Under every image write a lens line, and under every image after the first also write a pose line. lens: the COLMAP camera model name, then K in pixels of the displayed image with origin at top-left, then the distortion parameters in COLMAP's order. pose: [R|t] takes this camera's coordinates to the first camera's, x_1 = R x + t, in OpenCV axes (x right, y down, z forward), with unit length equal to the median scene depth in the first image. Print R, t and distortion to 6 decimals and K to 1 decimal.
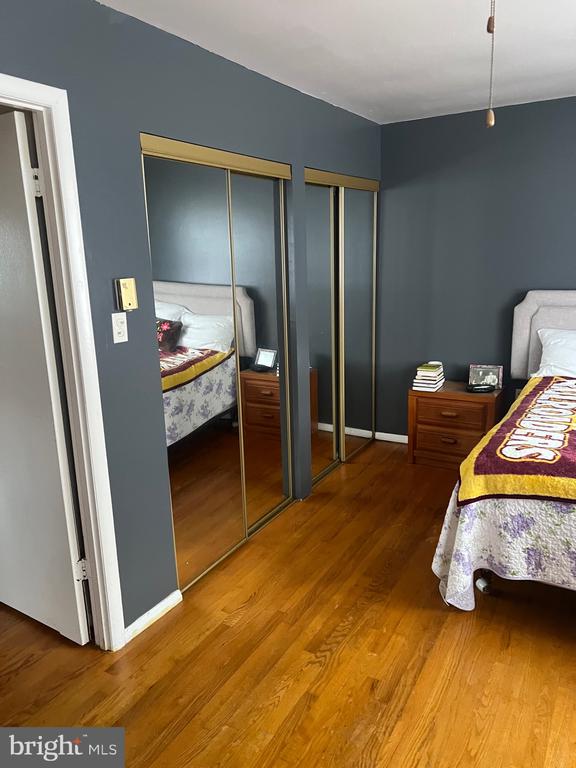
lens RADIAL K [[574.7, 0, 295.4], [0, 574.7, 393.8], [0, 0, 1]] dist [0.051172, -0.058833]
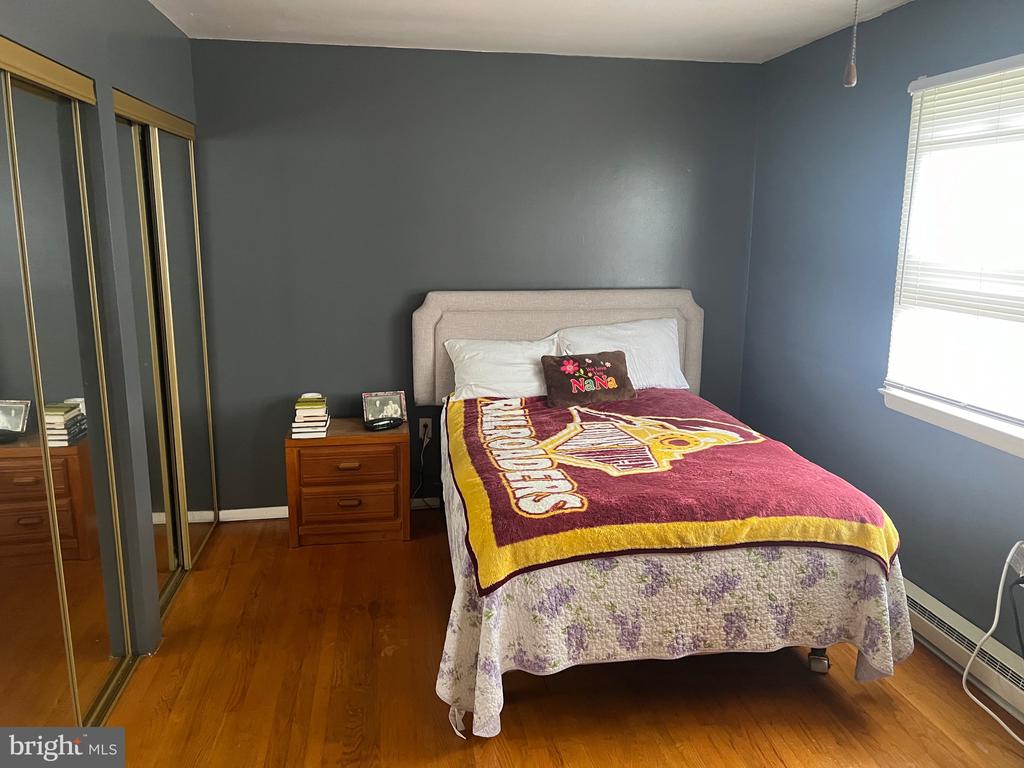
lens RADIAL K [[766.2, 0, 520.5], [0, 766.2, 385.0], [0, 0, 1]] dist [0.051172, -0.058833]
pose [[0.769173, -0.090925, 0.632538, -0.192448], [0.121073, 0.992633, -0.004539, -0.040073], [-0.627466, 0.080074, 0.774516, 0.159896]]
